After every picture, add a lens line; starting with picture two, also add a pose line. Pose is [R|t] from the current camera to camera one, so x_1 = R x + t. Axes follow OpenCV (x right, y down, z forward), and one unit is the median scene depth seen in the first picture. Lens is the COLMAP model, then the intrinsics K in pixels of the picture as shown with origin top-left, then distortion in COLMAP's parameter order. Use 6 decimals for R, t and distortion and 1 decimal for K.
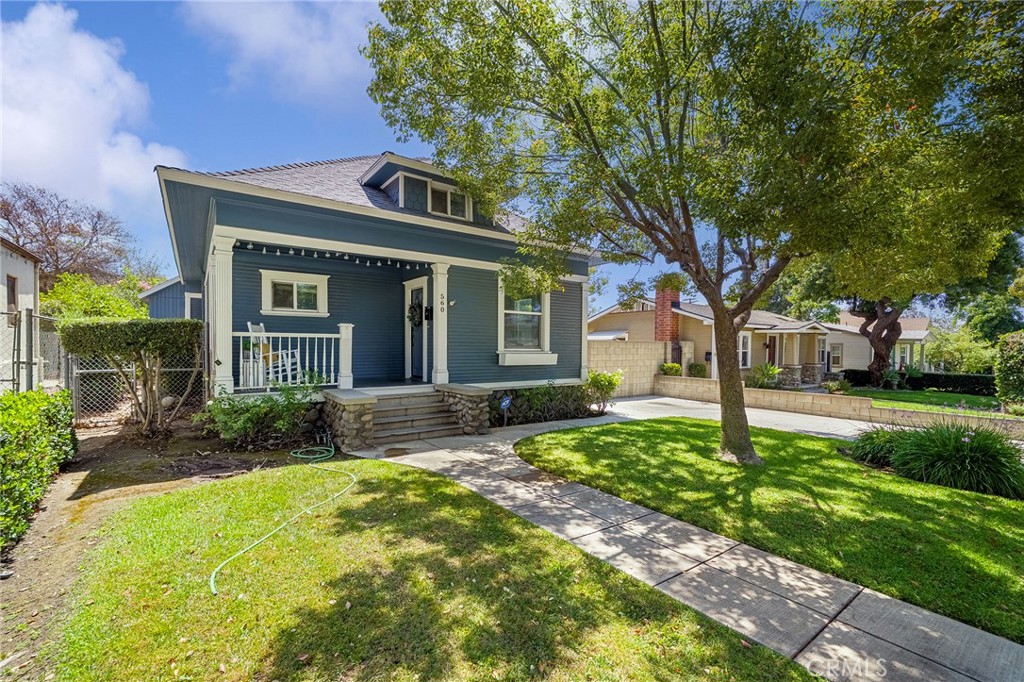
lens RADIAL K [[438.2, 0, 499.2], [0, 438.2, 344.3], [0, 0, 1]] dist [-0.000710, -0.000133]
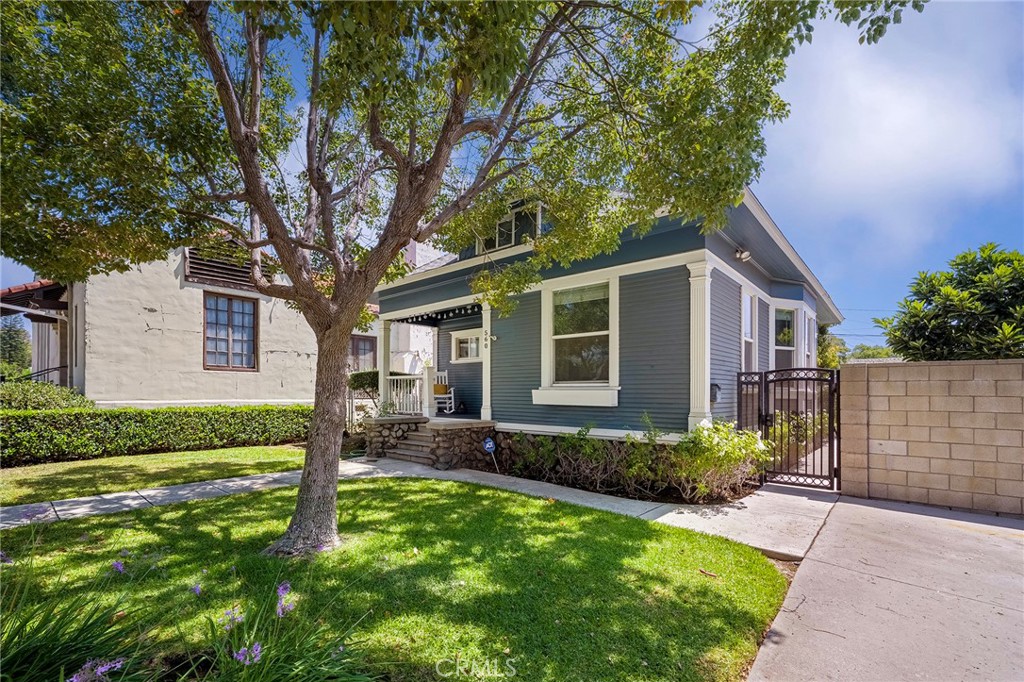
lens RADIAL K [[446.6, 0, 491.3], [0, 446.6, 386.9], [0, 0, 1]] dist [0.000227, -0.000065]
pose [[0.221665, -0.018514, -0.974947, 1.479940], [0.001102, 0.999824, -0.018736, 0.056824], [0.975122, 0.003079, 0.221646, 1.346190]]
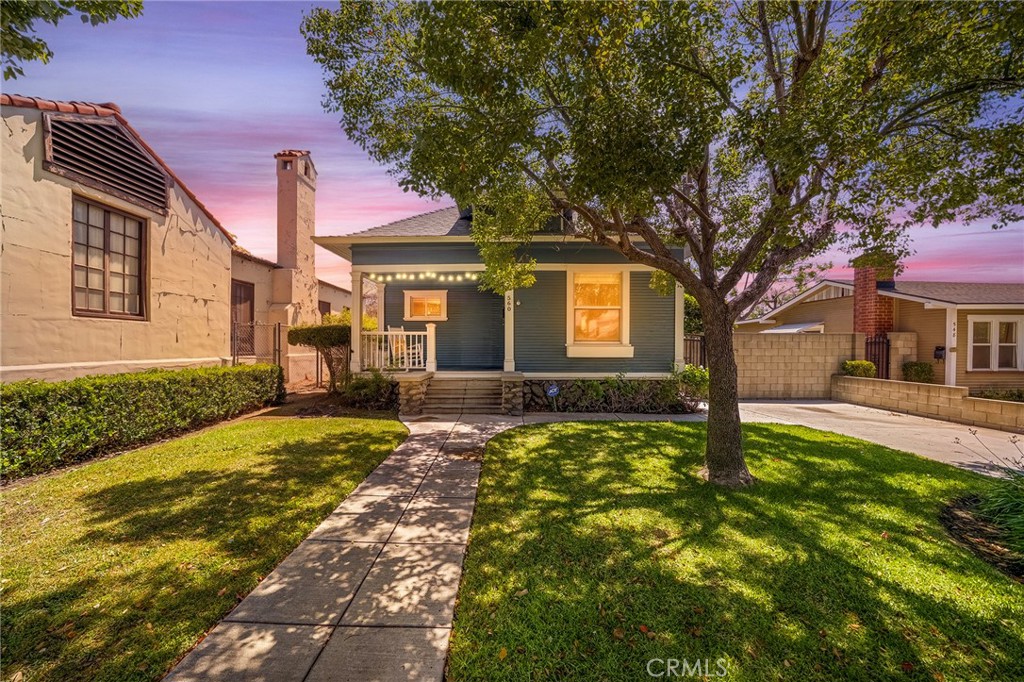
lens RADIAL K [[365.1, 0, 494.6], [0, 365.1, 345.3], [0, 0, 1]] dist [-0.021376, 0.000037]
pose [[0.806871, -0.005892, -0.590698, 0.723690], [0.007450, 0.999972, 0.000202, 0.031748], [0.590680, -0.004564, 0.806893, 0.303309]]
